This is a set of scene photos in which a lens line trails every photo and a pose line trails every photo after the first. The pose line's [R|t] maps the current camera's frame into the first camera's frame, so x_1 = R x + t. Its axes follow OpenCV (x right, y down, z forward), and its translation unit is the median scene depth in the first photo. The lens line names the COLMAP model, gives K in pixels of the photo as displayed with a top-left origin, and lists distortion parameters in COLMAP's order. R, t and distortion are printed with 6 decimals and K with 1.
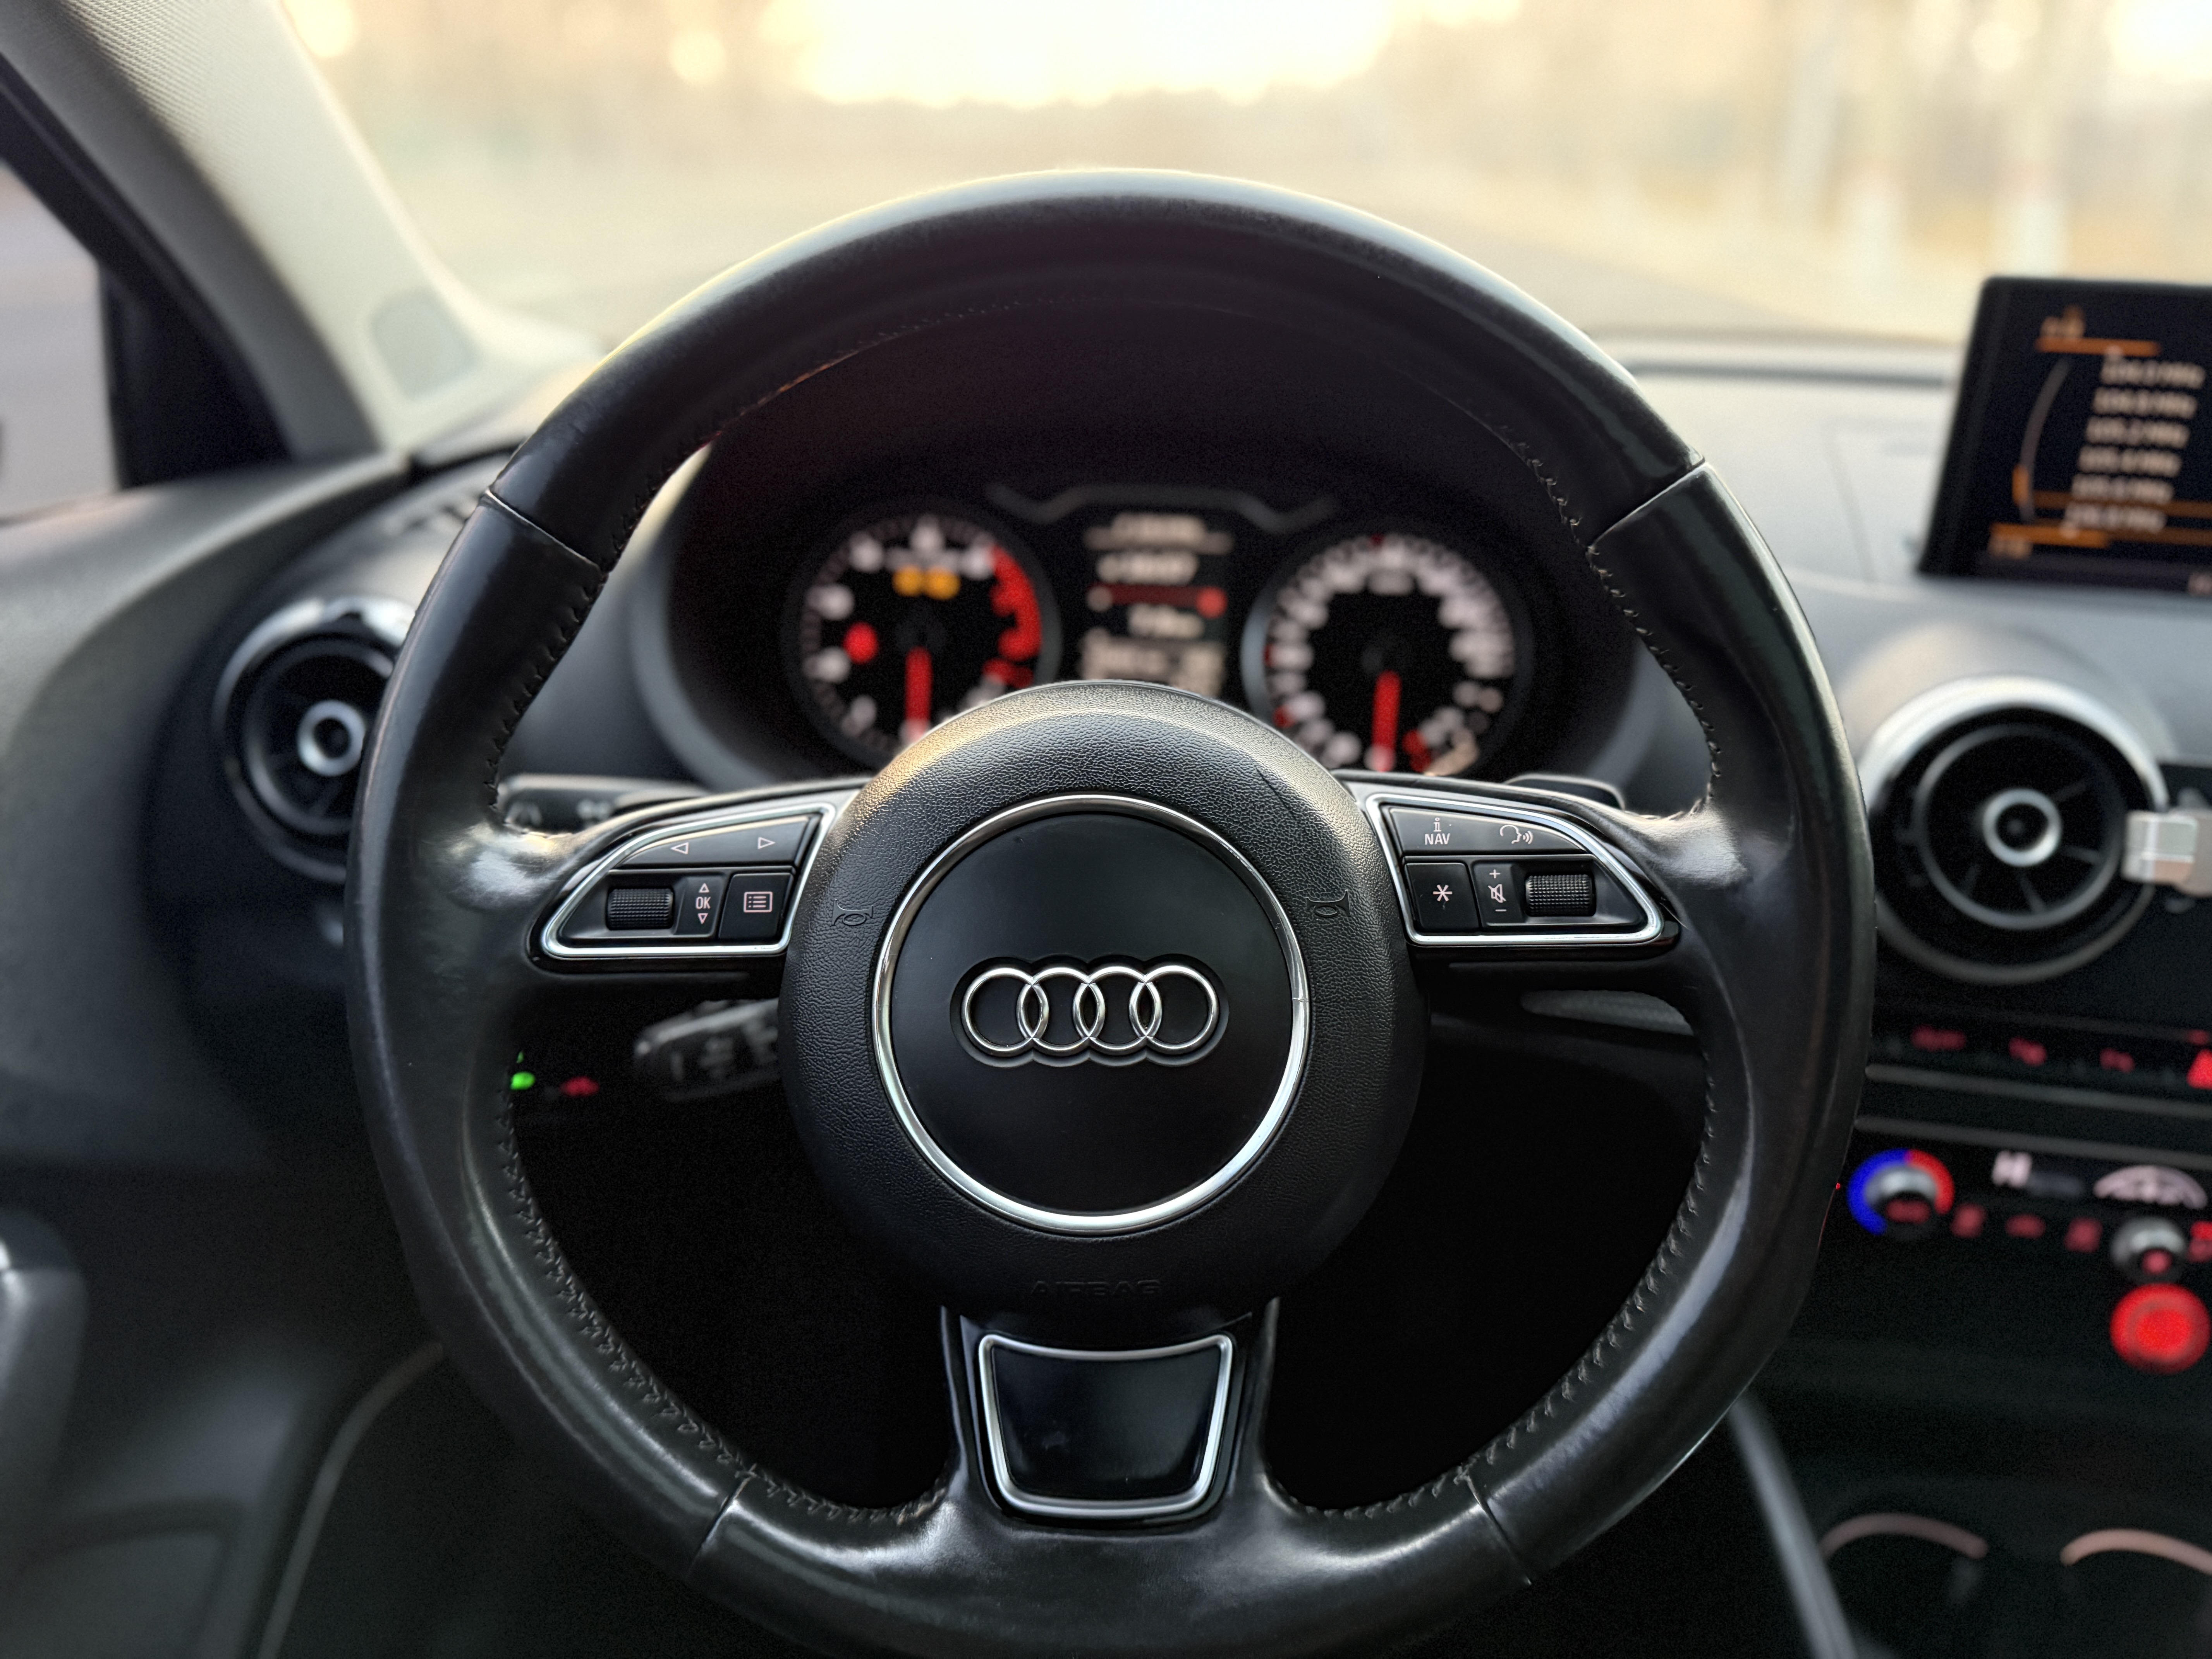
lens RADIAL K [[1624.1, 0, 1094.9], [0, 1624.1, 820.6], [0, 0, 1]] dist [0.027820, -0.048501]
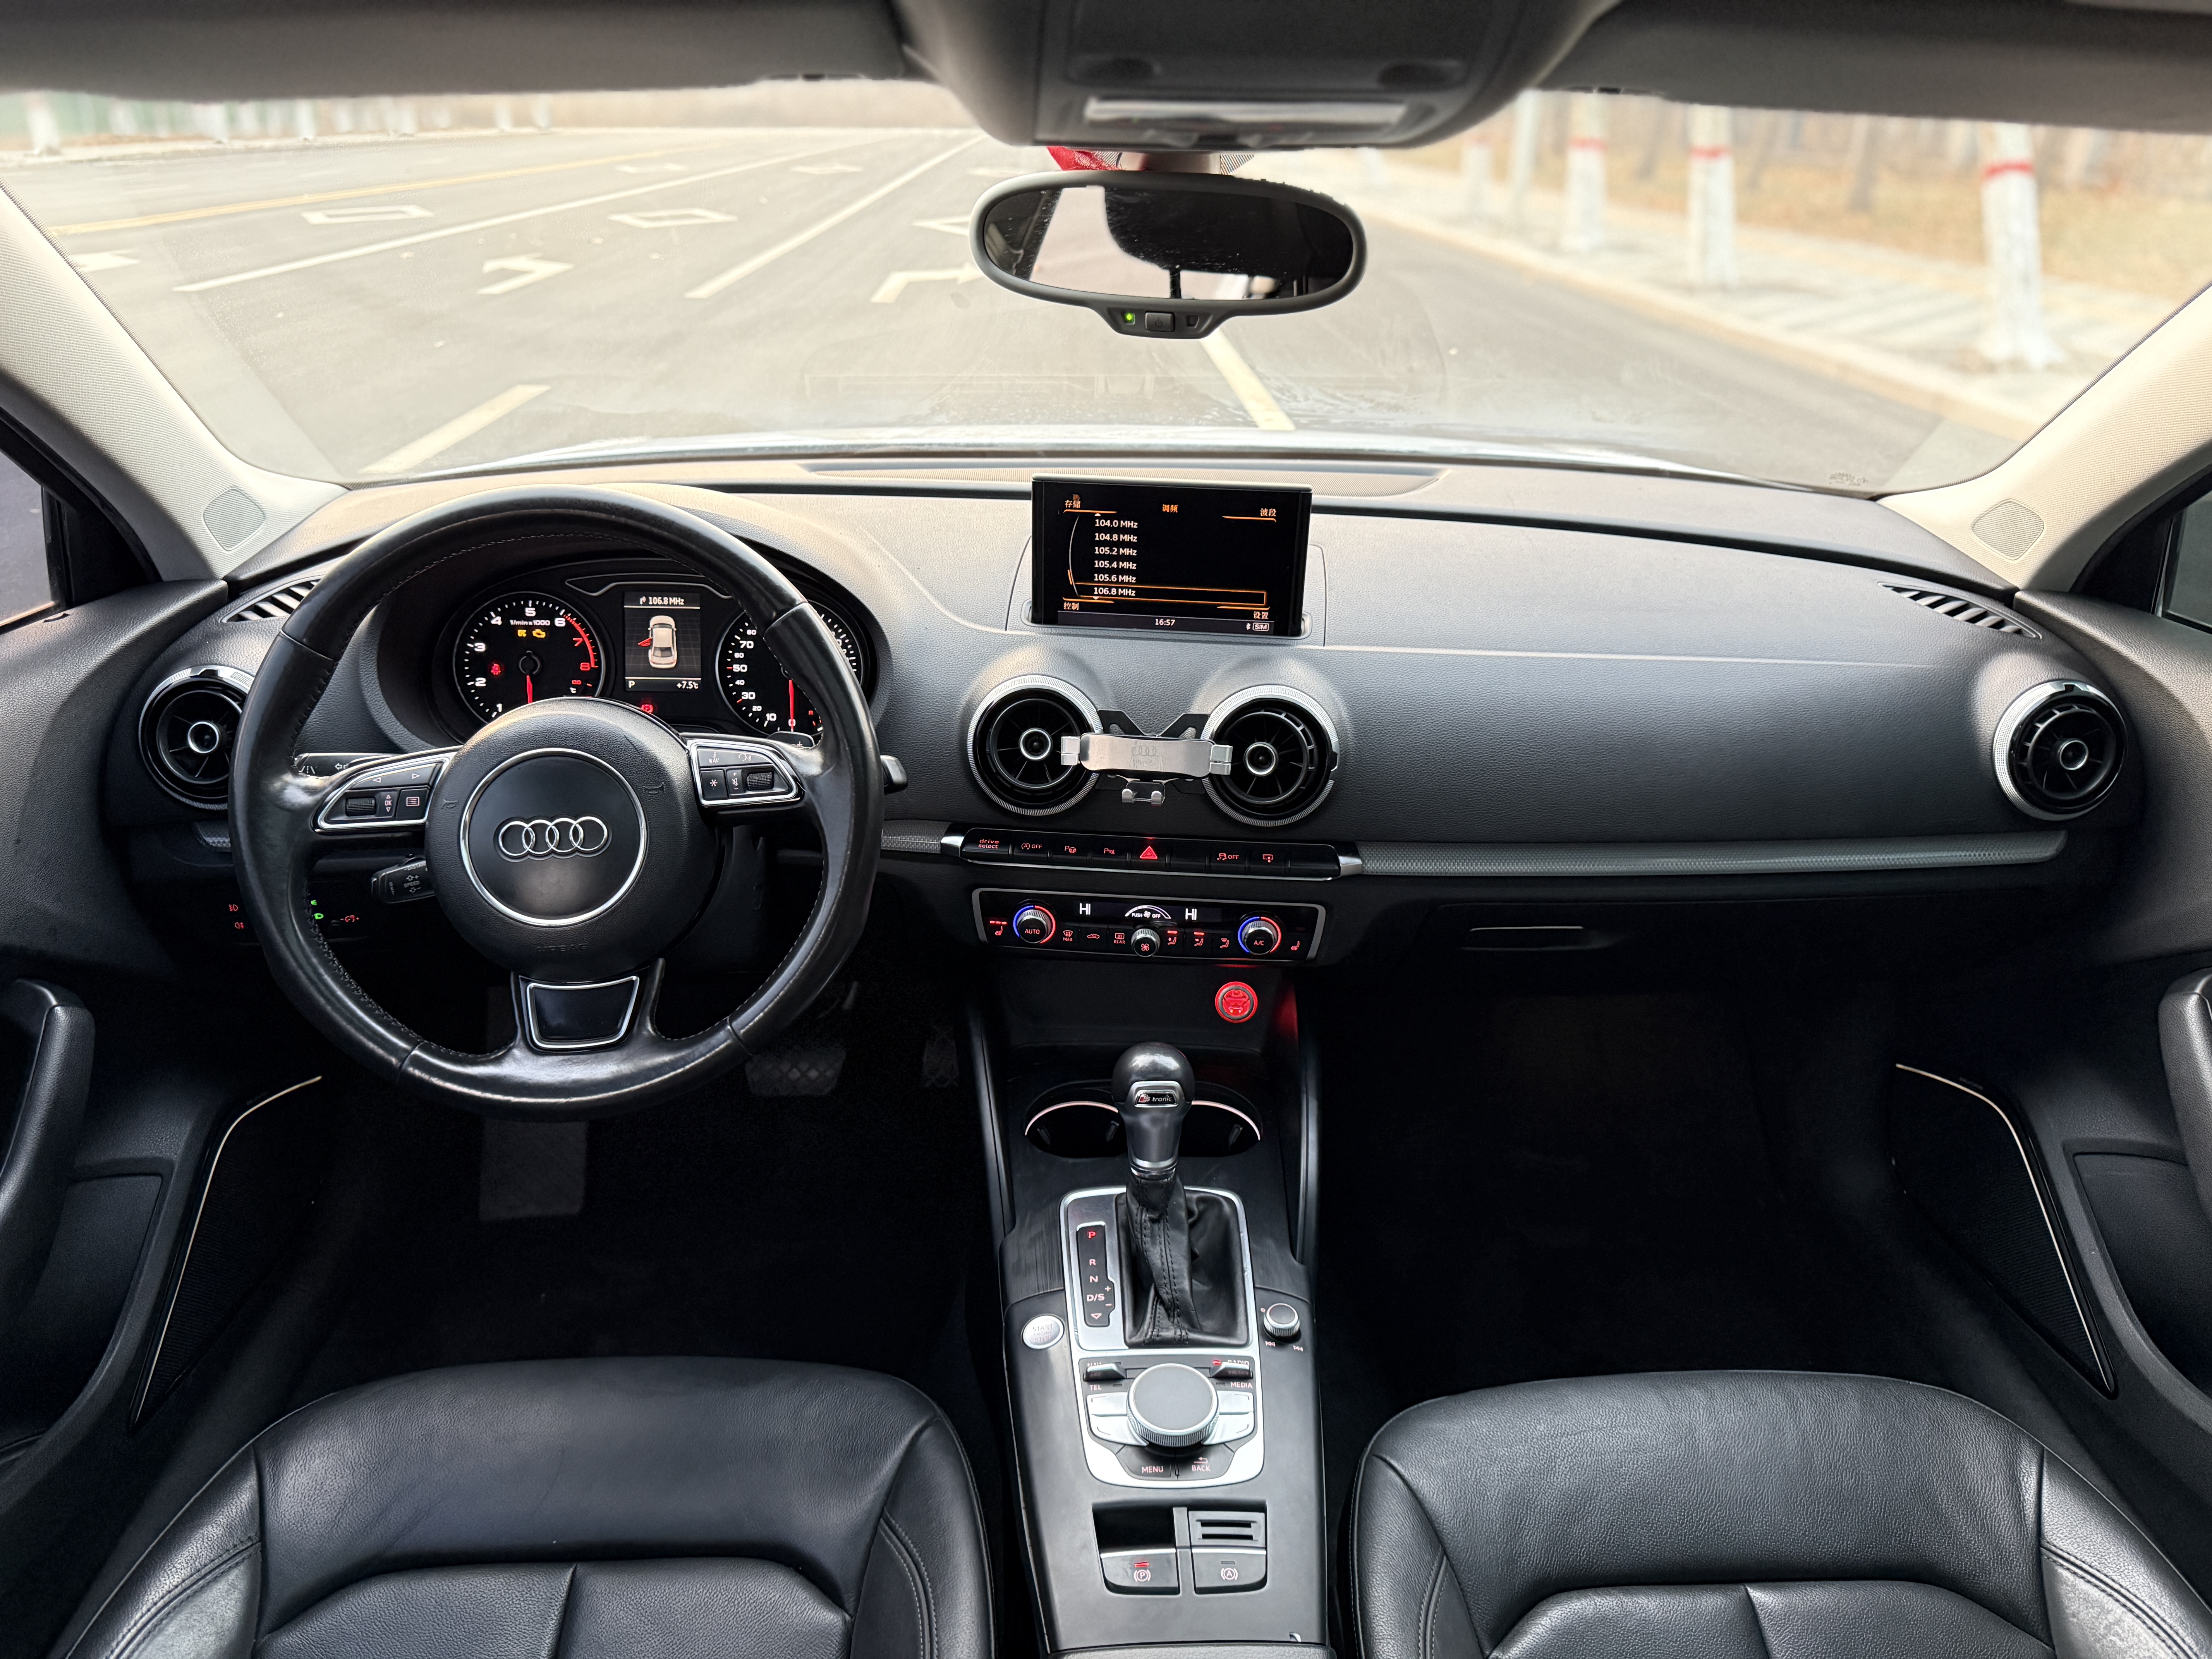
lens RADIAL K [[1624.1, 0, 1121.4], [0, 1624.1, 812.7], [0, 0, 1]] dist [0.027820, -0.048501]
pose [[0.991614, -0.049471, 0.119392, 0.413019], [0.045692, 0.998371, 0.034183, 0.026127], [-0.120888, -0.028441, 0.992259, -1.147388]]
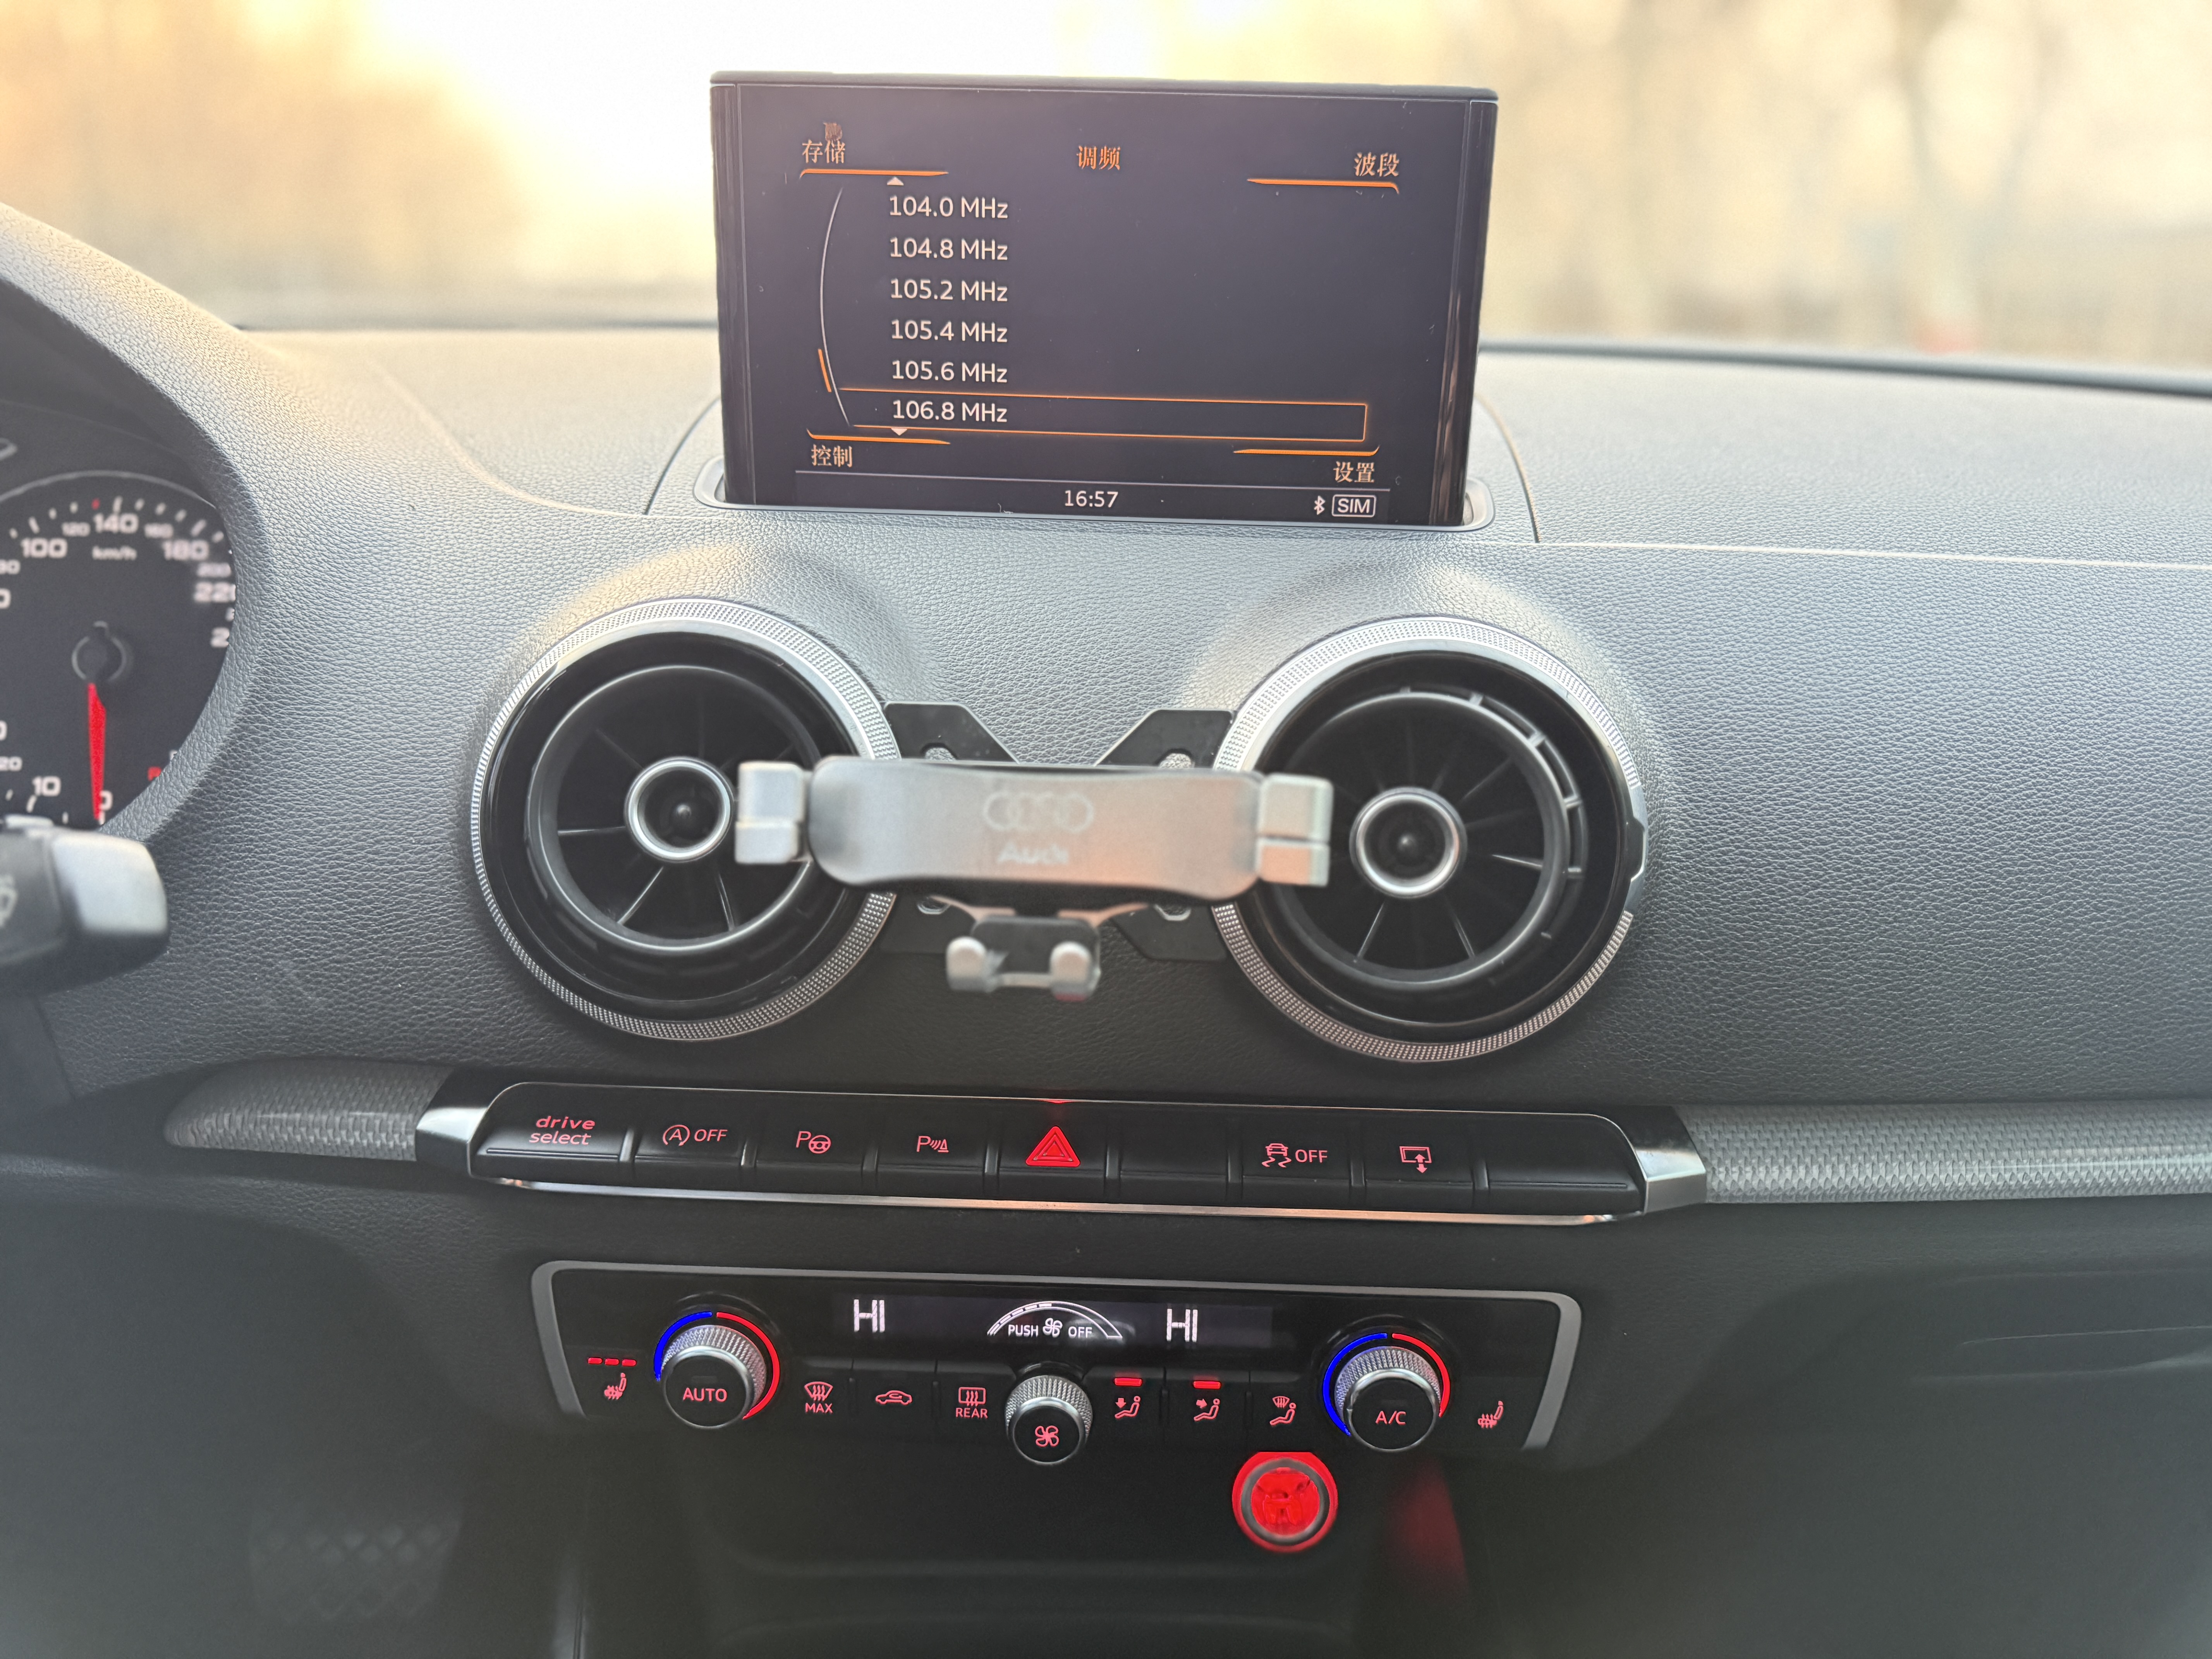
lens RADIAL K [[1624.1, 0, 1089.9], [0, 1624.1, 819.4], [0, 0, 1]] dist [0.027820, -0.048501]
pose [[0.987458, -0.046948, 0.150742, 0.624281], [0.061771, 0.993539, -0.095206, 0.082209], [-0.145299, 0.103323, 0.983978, 0.305162]]
